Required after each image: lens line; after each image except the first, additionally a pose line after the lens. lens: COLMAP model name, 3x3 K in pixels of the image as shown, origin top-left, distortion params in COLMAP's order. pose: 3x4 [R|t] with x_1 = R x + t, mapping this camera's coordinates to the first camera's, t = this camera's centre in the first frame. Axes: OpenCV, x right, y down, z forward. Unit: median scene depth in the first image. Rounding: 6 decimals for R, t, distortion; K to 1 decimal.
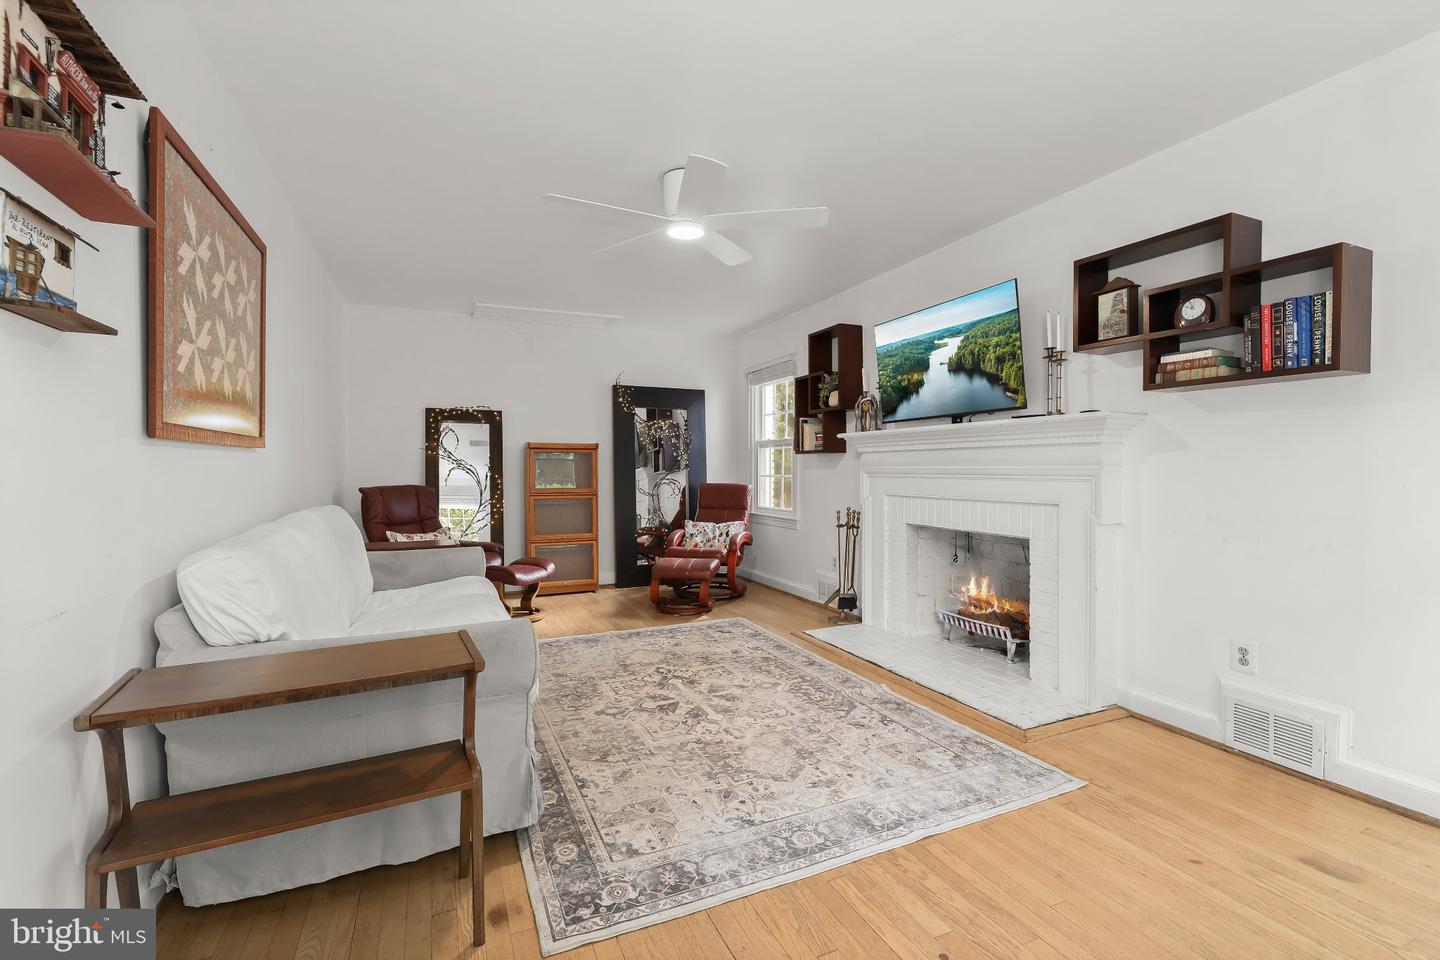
lens RADIAL K [[637.9, 0, 725.0], [0, 637.9, 477.8], [0, 0, 1]] dist [0.003868, -0.000095]
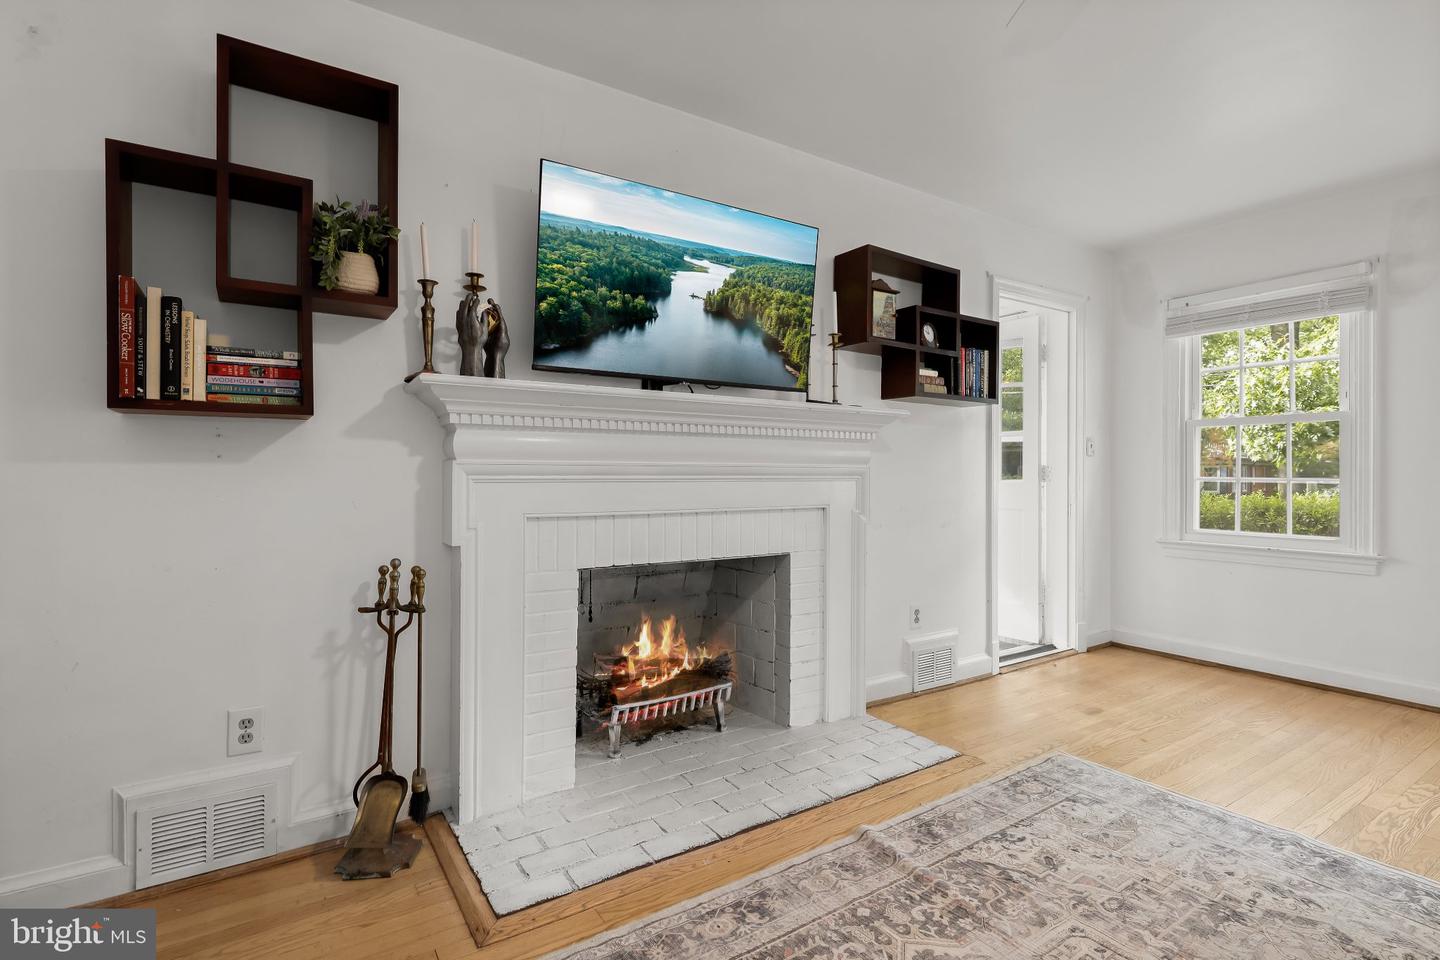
lens RADIAL K [[661.4, 0, 784.5], [0, 661.4, 446.7], [0, 0, 1]] dist [-0.000119, 0.000377]
pose [[-0.156059, 0.032724, 0.987206, -0.340273], [0.009420, 0.999455, -0.031641, -0.009908], [-0.987703, 0.004362, -0.156282, 1.103129]]
